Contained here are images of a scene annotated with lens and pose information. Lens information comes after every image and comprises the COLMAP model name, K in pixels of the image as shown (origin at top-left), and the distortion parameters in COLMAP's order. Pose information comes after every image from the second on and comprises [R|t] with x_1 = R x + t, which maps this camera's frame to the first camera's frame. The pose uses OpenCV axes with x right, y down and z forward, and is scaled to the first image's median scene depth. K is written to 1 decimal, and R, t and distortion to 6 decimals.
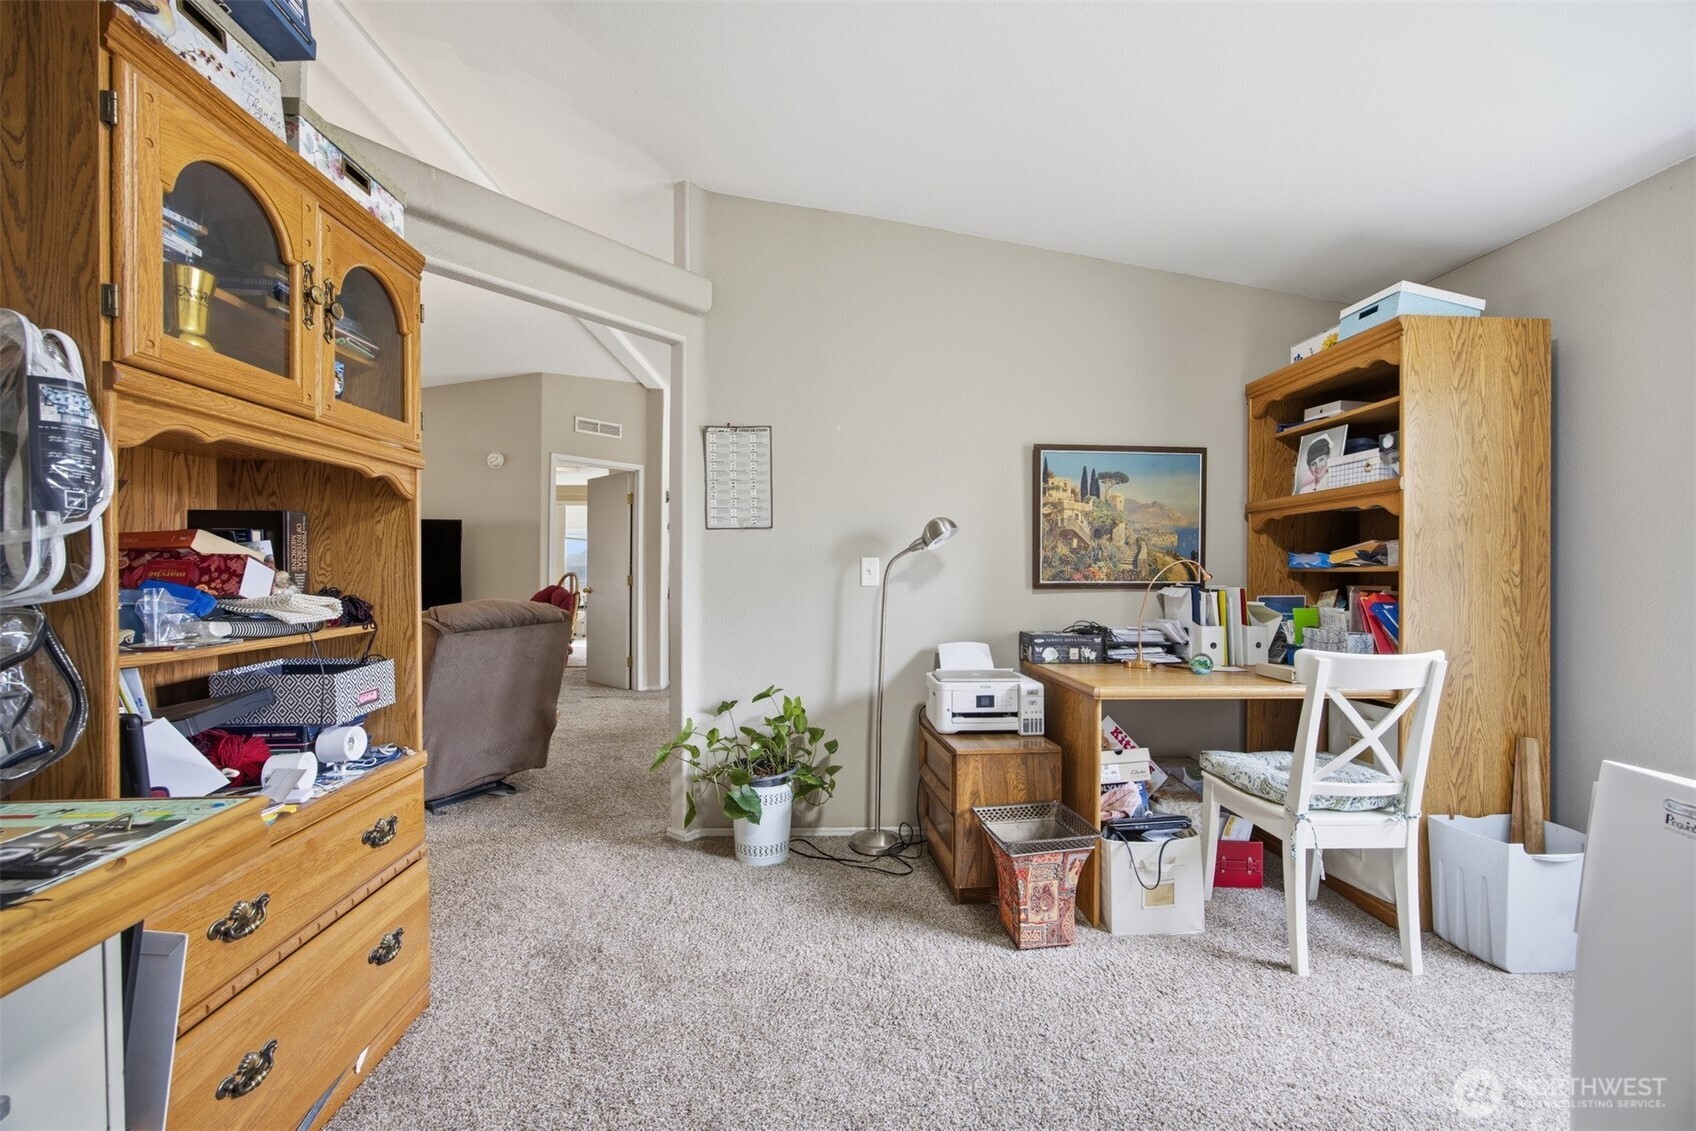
lens RADIAL K [[657.1, 0, 851.2], [0, 657.1, 570.3], [0, 0, 1]] dist [-0.009755, 0.000192]
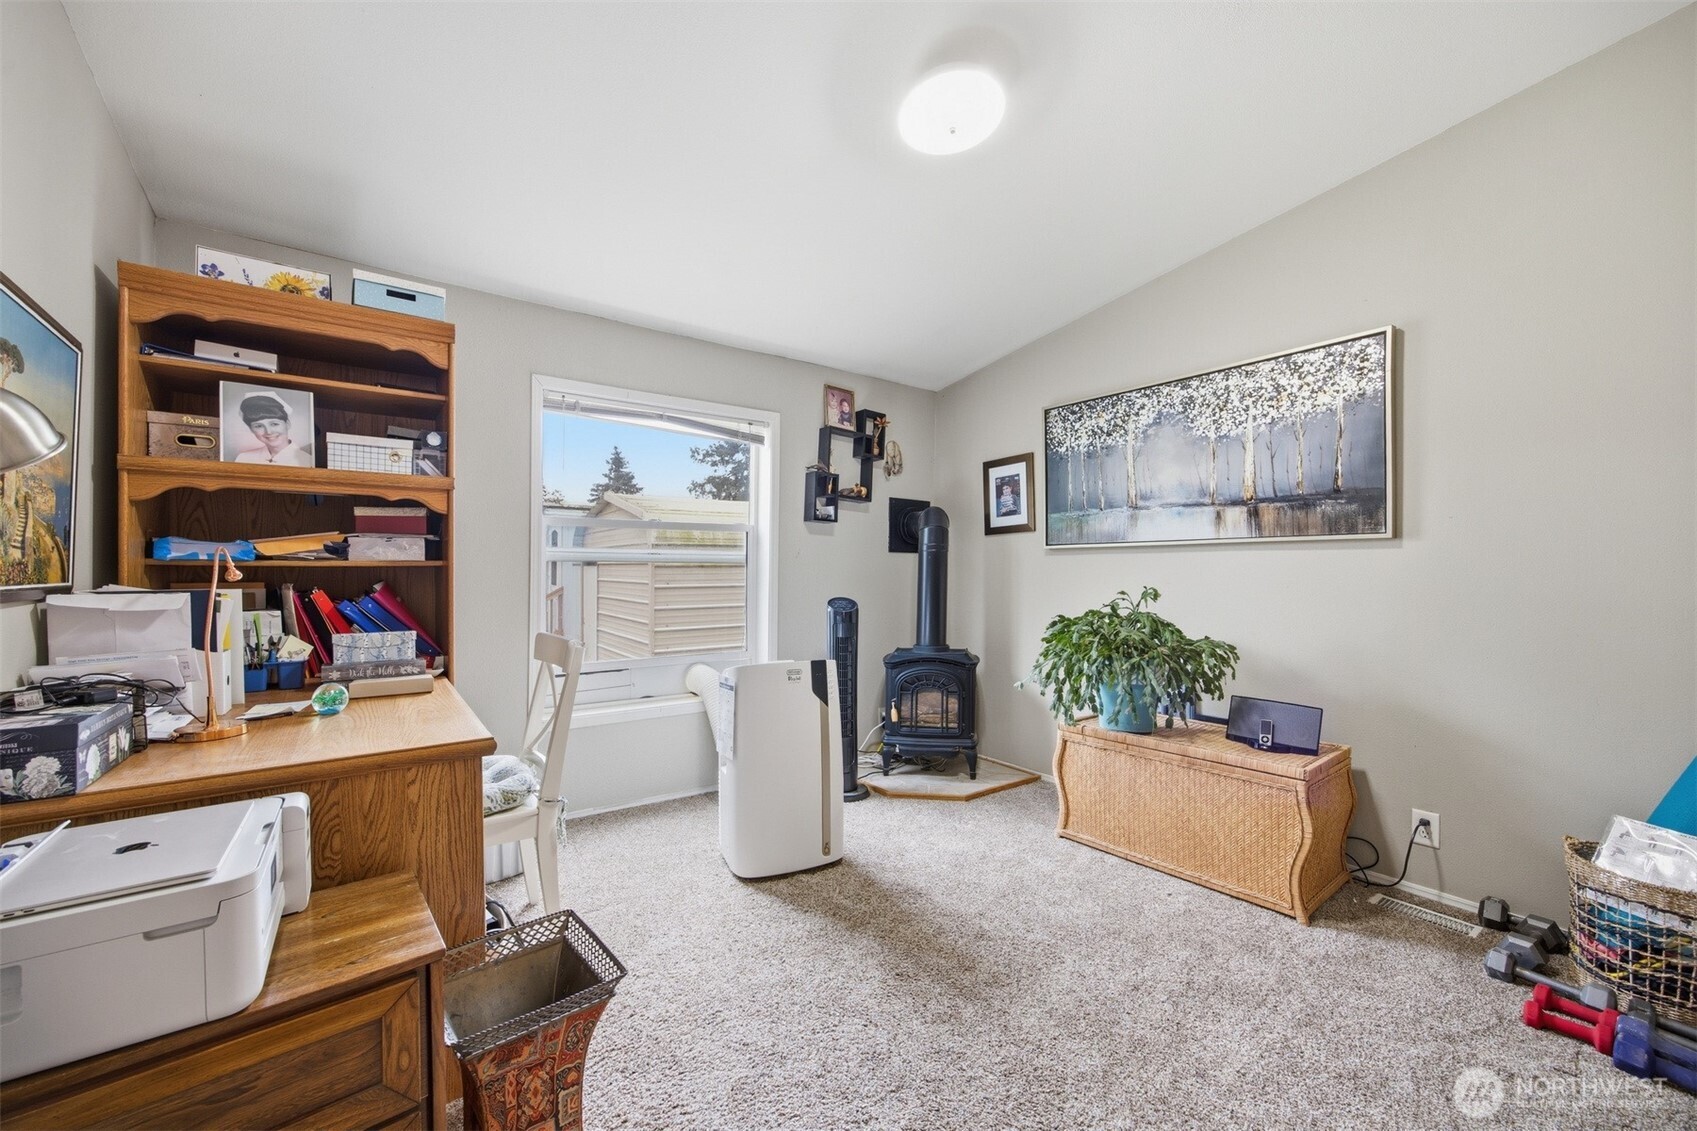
lens RADIAL K [[657.5, 0, 851.7], [0, 657.5, 570.3], [0, 0, 1]] dist [-0.009755, 0.000192]
pose [[-0.560901, -0.004469, 0.827871, -0.324850], [-0.005017, 0.999985, 0.001999, 0.002333], [-0.827867, -0.003032, -0.560916, 0.862477]]
